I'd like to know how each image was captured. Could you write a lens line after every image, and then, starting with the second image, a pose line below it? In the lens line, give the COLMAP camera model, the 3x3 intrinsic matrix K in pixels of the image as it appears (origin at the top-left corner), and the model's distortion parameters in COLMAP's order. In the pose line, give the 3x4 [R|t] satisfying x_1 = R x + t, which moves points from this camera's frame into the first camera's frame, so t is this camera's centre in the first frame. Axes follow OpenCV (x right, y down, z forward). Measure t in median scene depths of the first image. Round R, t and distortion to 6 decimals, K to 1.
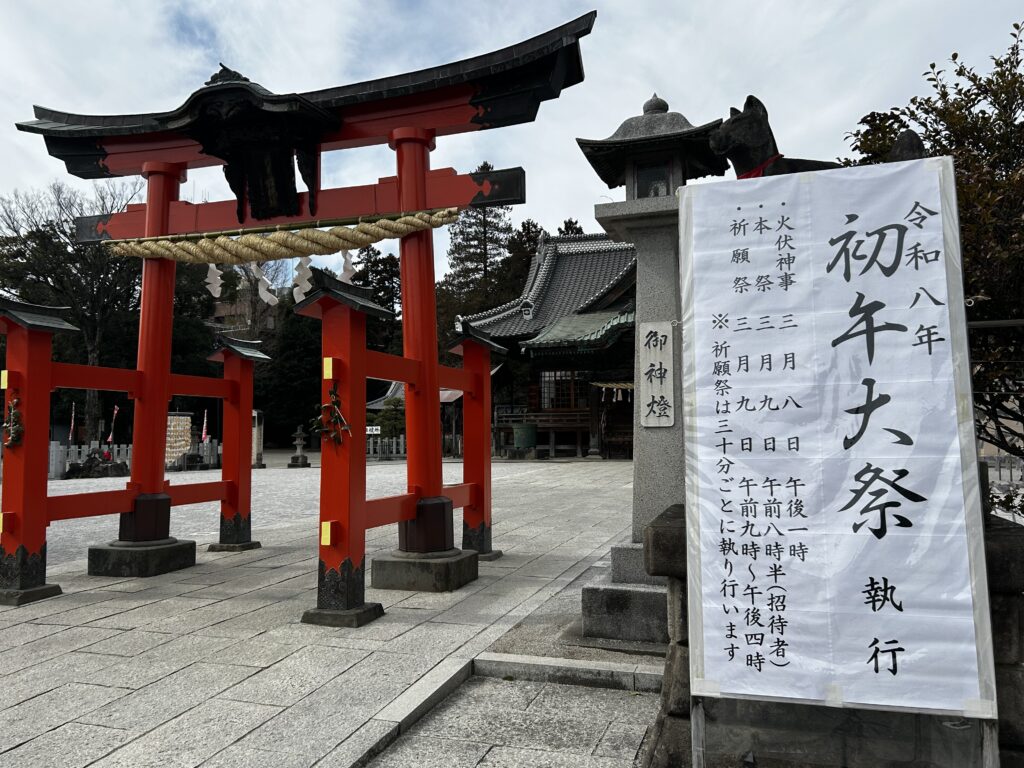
lens RADIAL K [[809.8, 0, 506.7], [0, 809.8, 389.0], [0, 0, 1]] dist [0.056475, -0.058965]
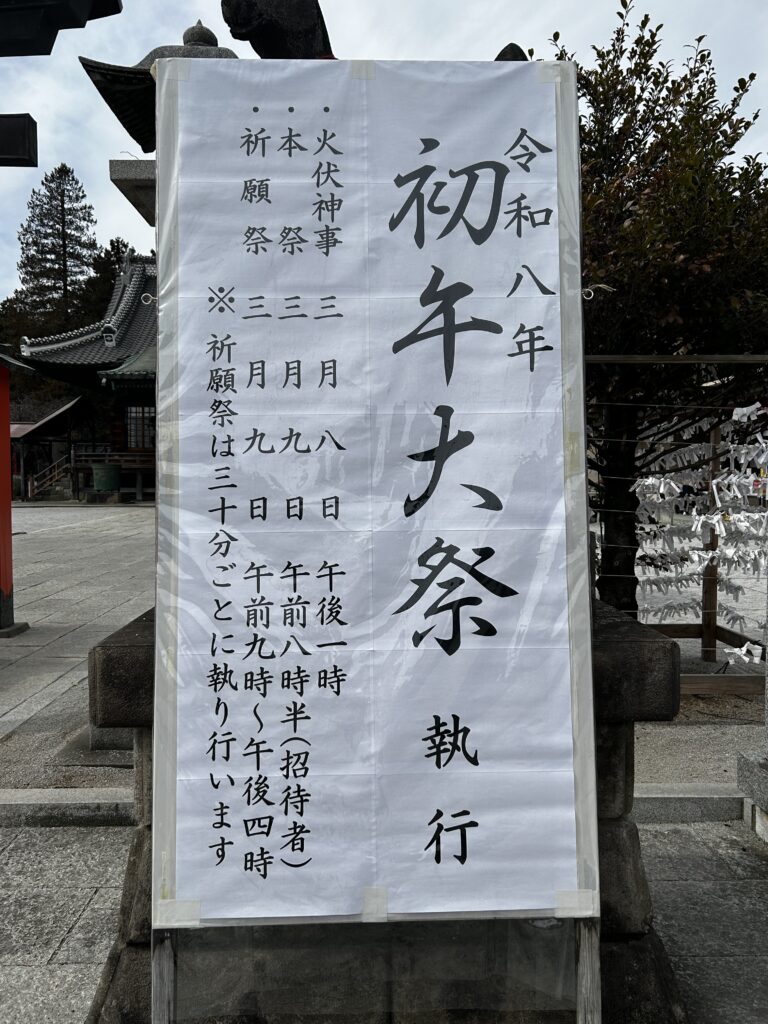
lens RADIAL K [[809.8, 0, 384.2], [0, 809.8, 513.7], [0, 0, 1]] dist [0.056475, -0.058965]
pose [[0.944872, -0.005542, 0.327393, 0.187013], [-0.027937, 0.994847, 0.097467, 0.010667], [-0.326246, -0.101241, 0.939848, 0.403657]]
